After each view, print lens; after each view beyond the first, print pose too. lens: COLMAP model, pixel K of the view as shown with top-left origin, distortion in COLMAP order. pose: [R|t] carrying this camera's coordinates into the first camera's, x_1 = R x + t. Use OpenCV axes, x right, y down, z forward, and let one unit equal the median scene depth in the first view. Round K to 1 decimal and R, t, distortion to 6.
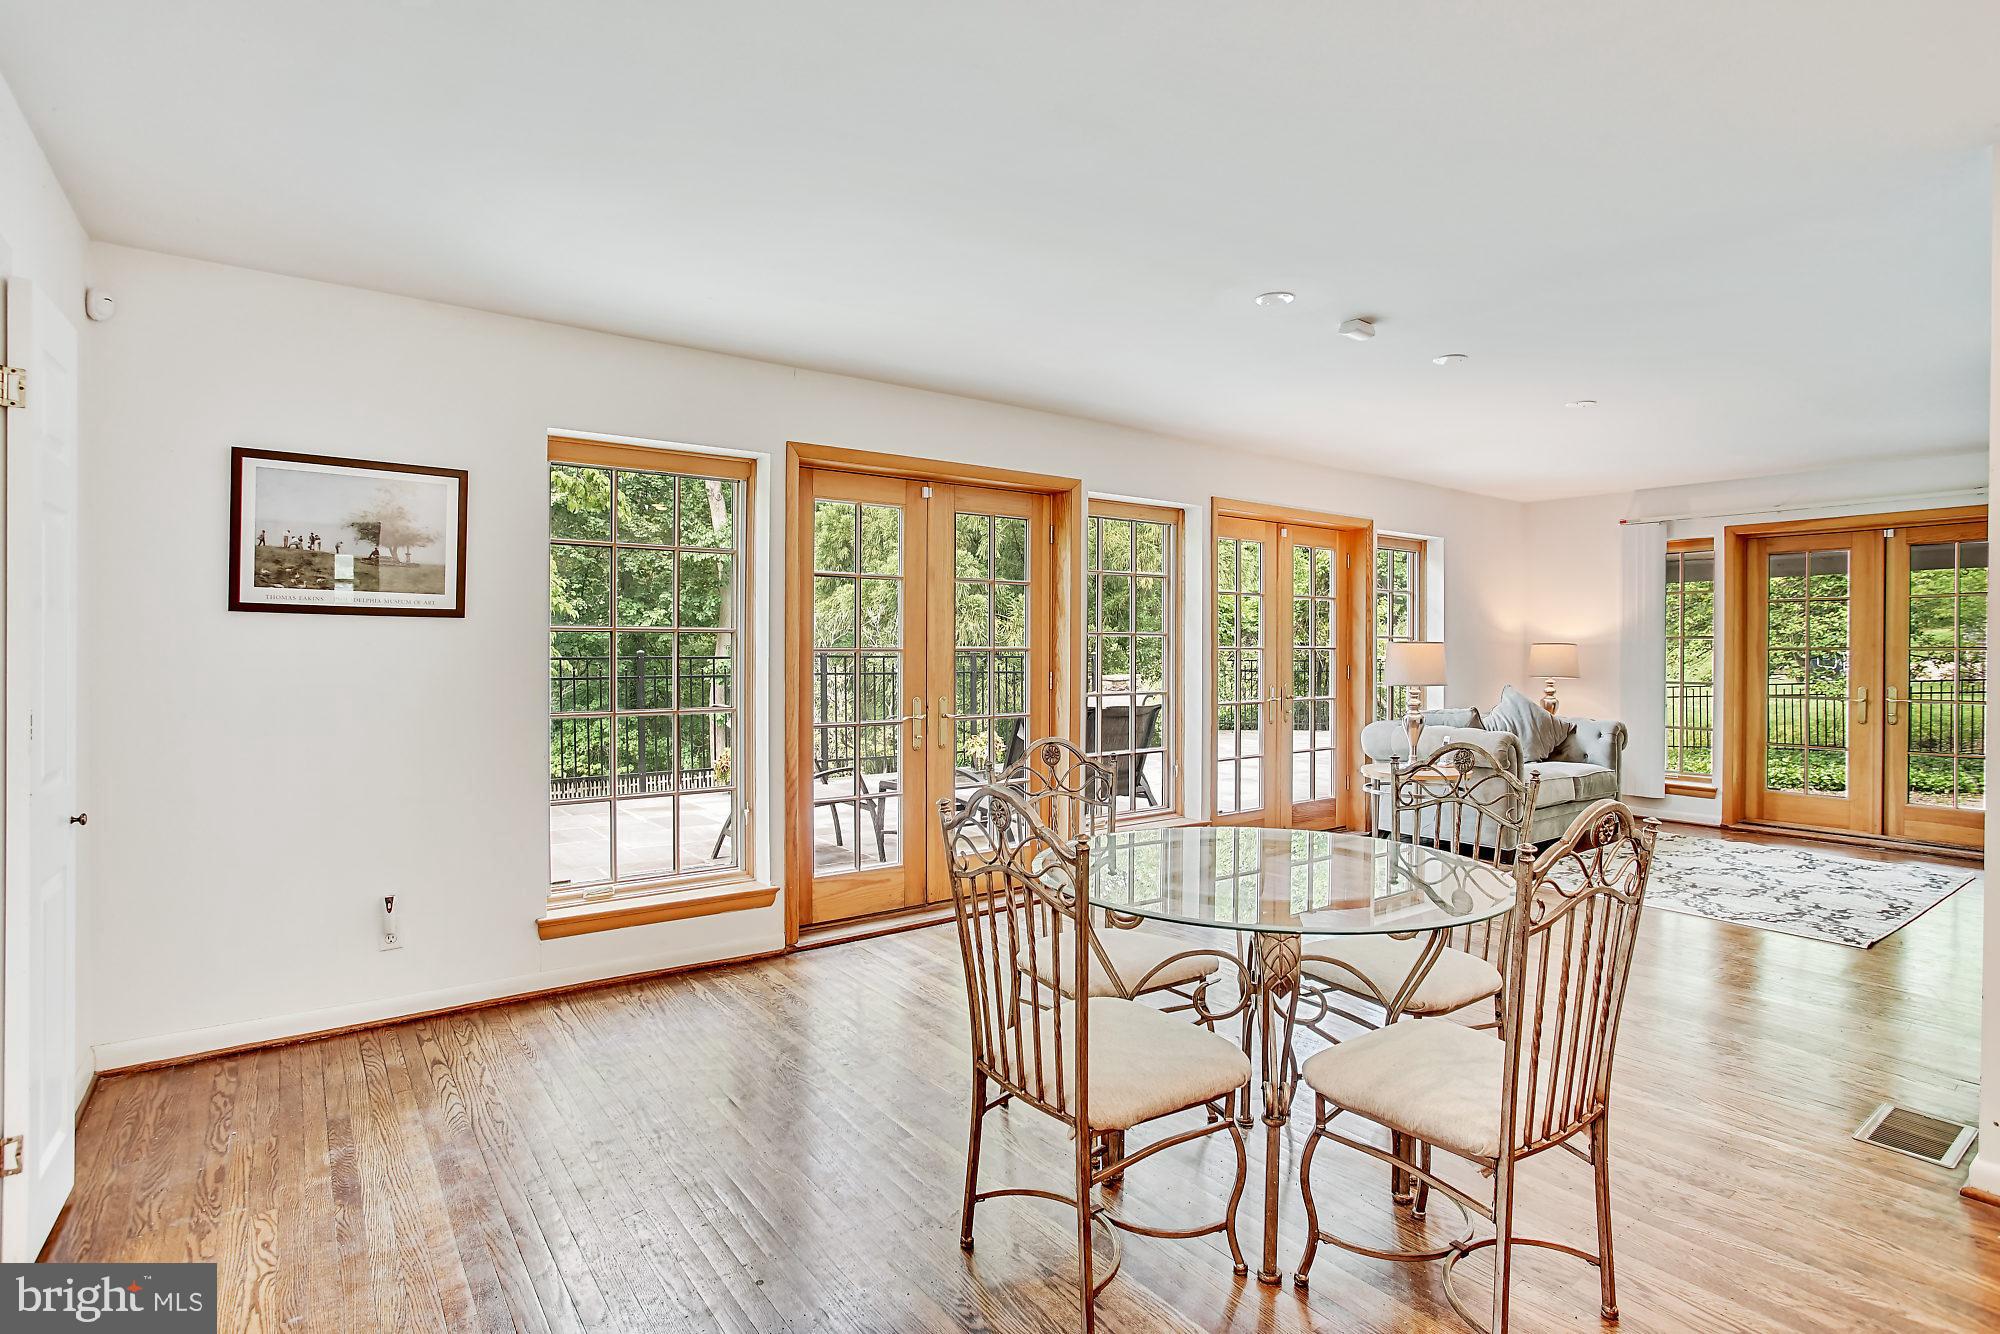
lens RADIAL K [[980.1, 0, 1001.4], [0, 980.1, 651.8], [0, 0, 1]] dist [-0.066574, 0.035693]
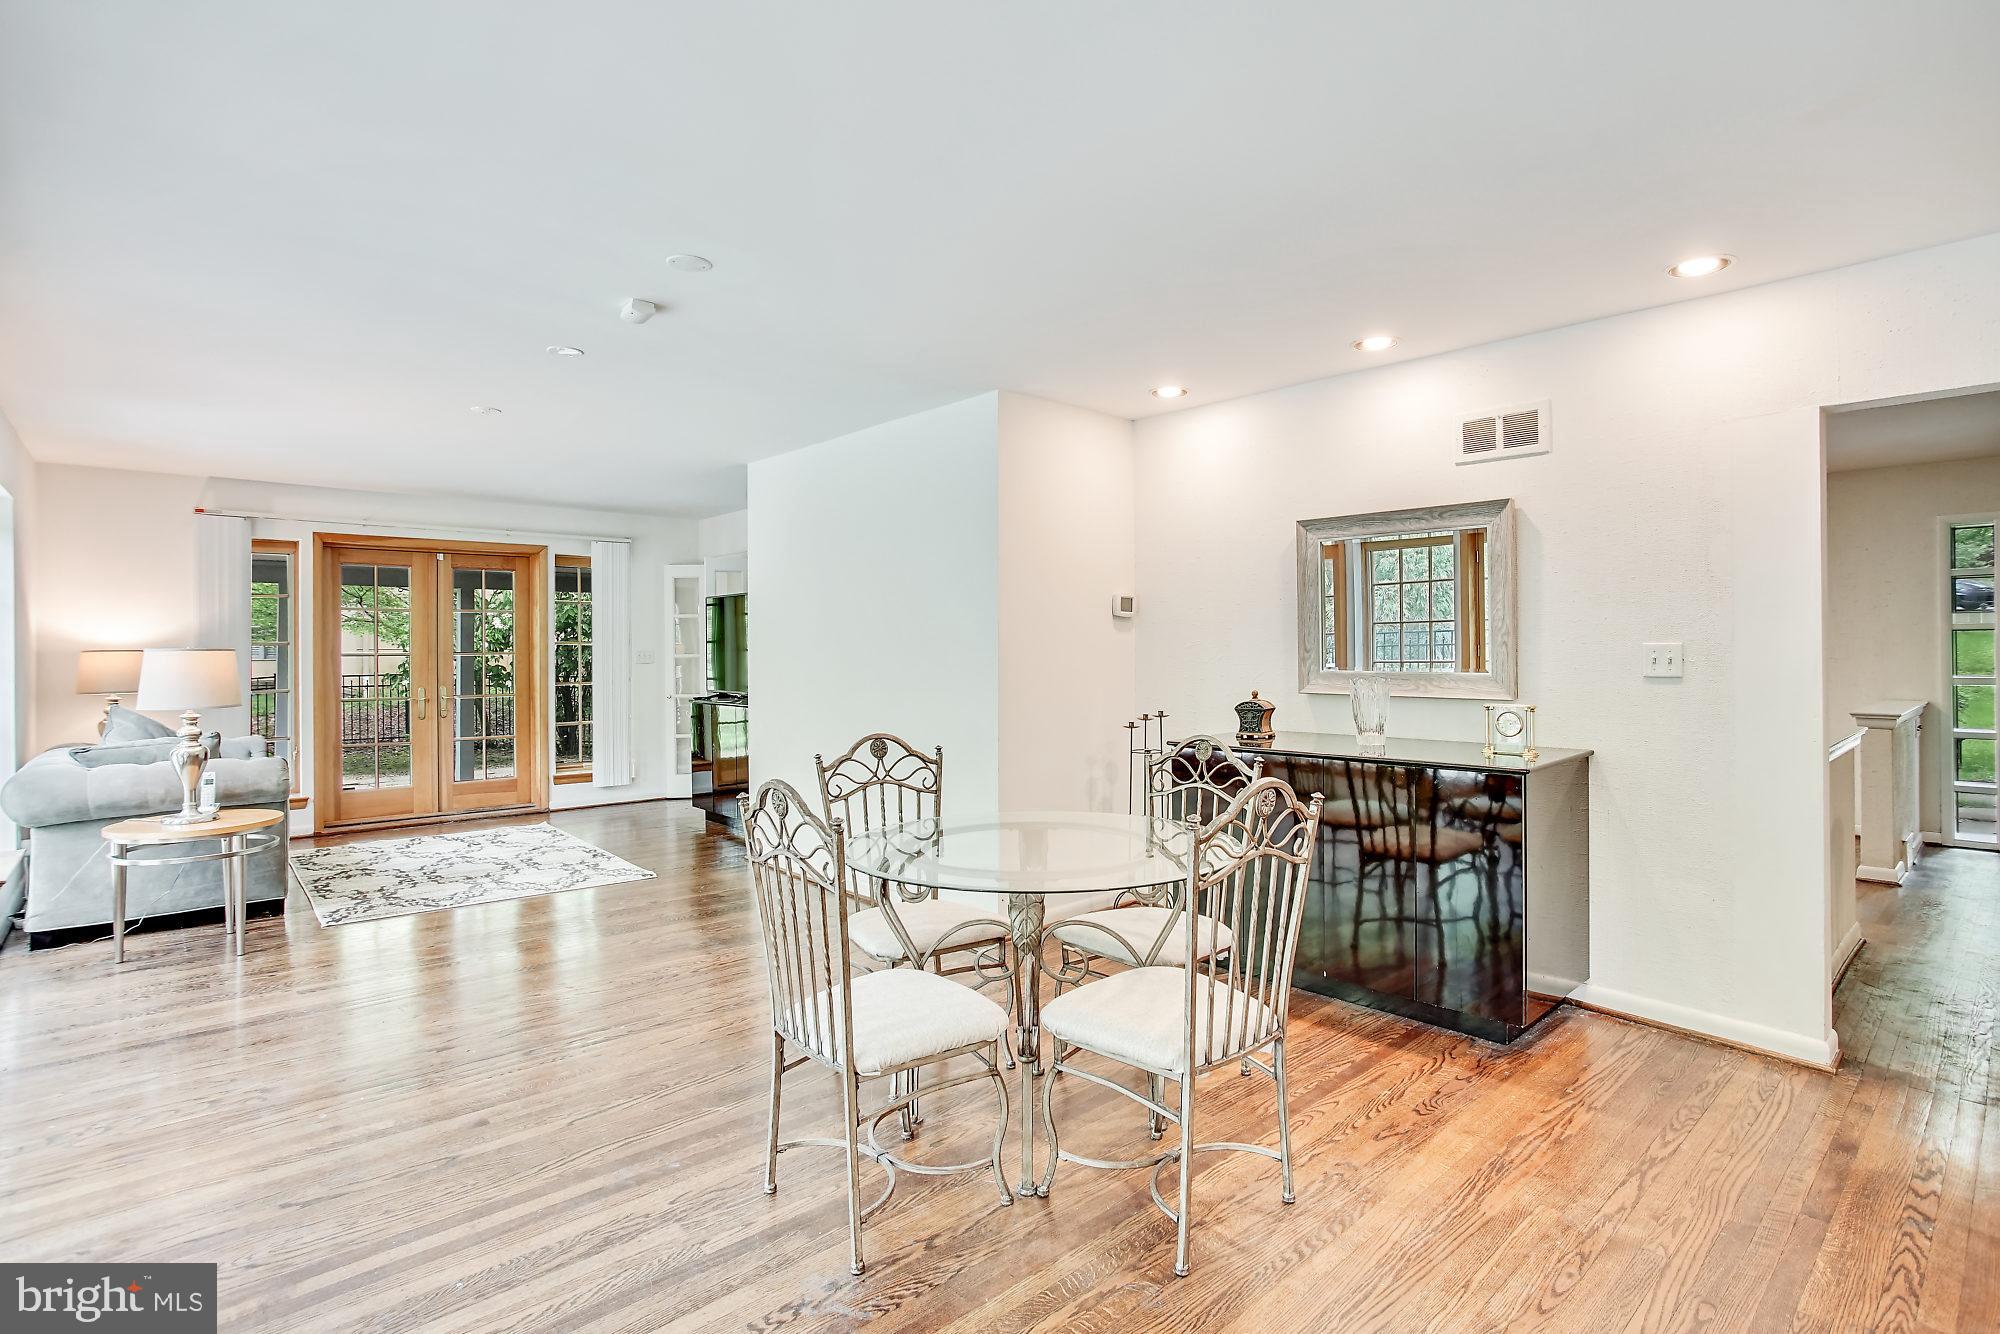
lens RADIAL K [[980.1, 0, 1001.4], [0, 980.1, 651.8], [0, 0, 1]] dist [-0.066574, 0.035693]
pose [[-0.092061, -0.004410, 0.995744, -0.300856], [0.009646, 0.999939, 0.005321, -0.005181], [-0.995707, 0.010095, -0.092013, 0.383146]]
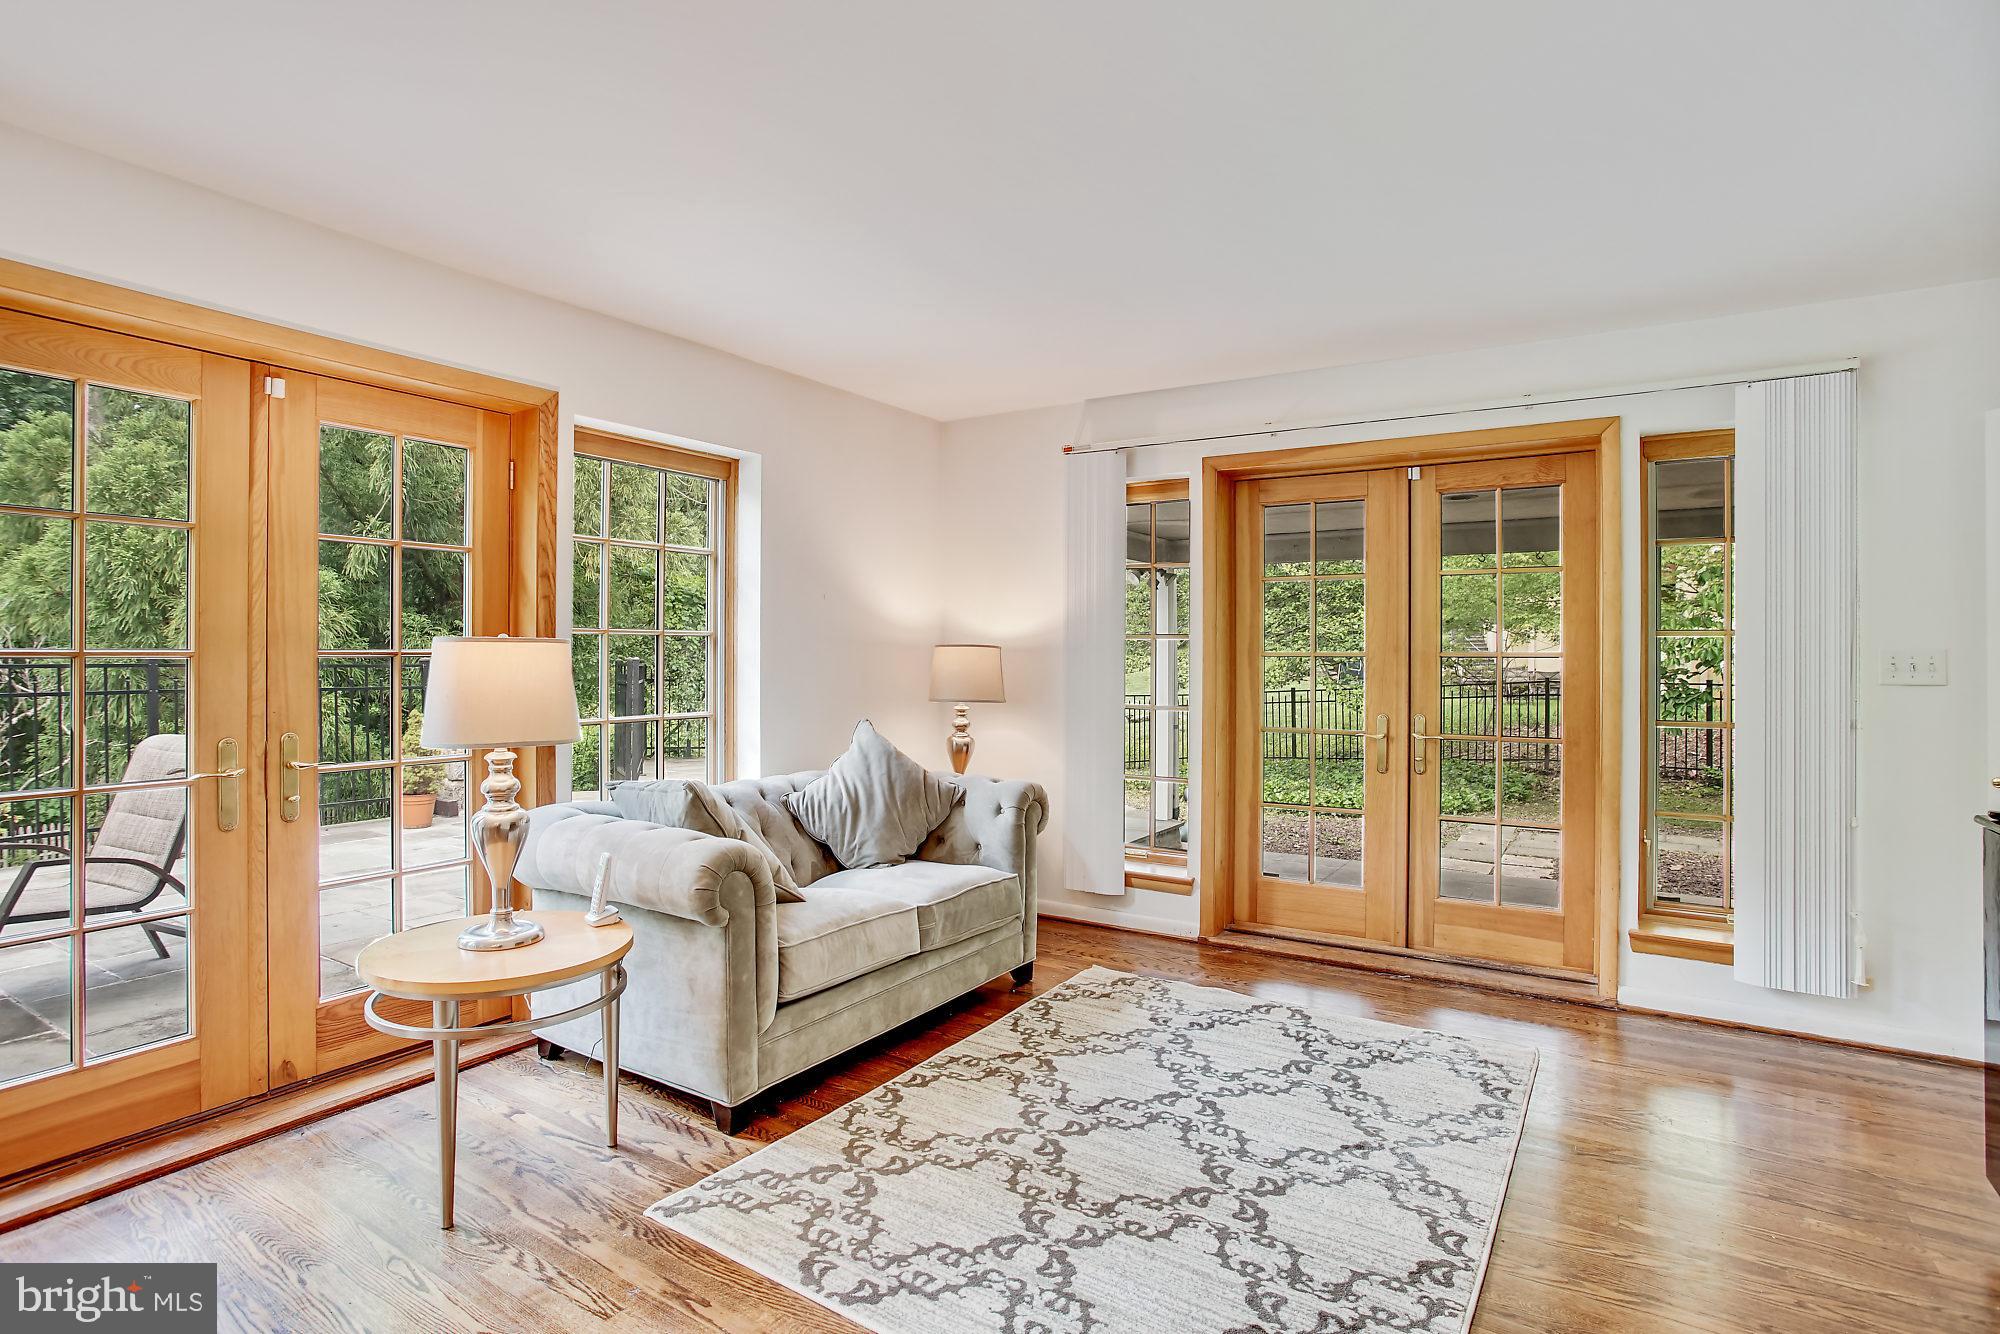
lens RADIAL K [[1009.3, 0, 995.6], [0, 1009.3, 648.4], [0, 0, 1]] dist [-0.065828, 0.039554]
pose [[0.933524, 0.002284, 0.358507, 0.401091], [-0.000228, 0.999983, -0.005776, -0.003411], [-0.358514, 0.005311, 0.933509, 0.441740]]
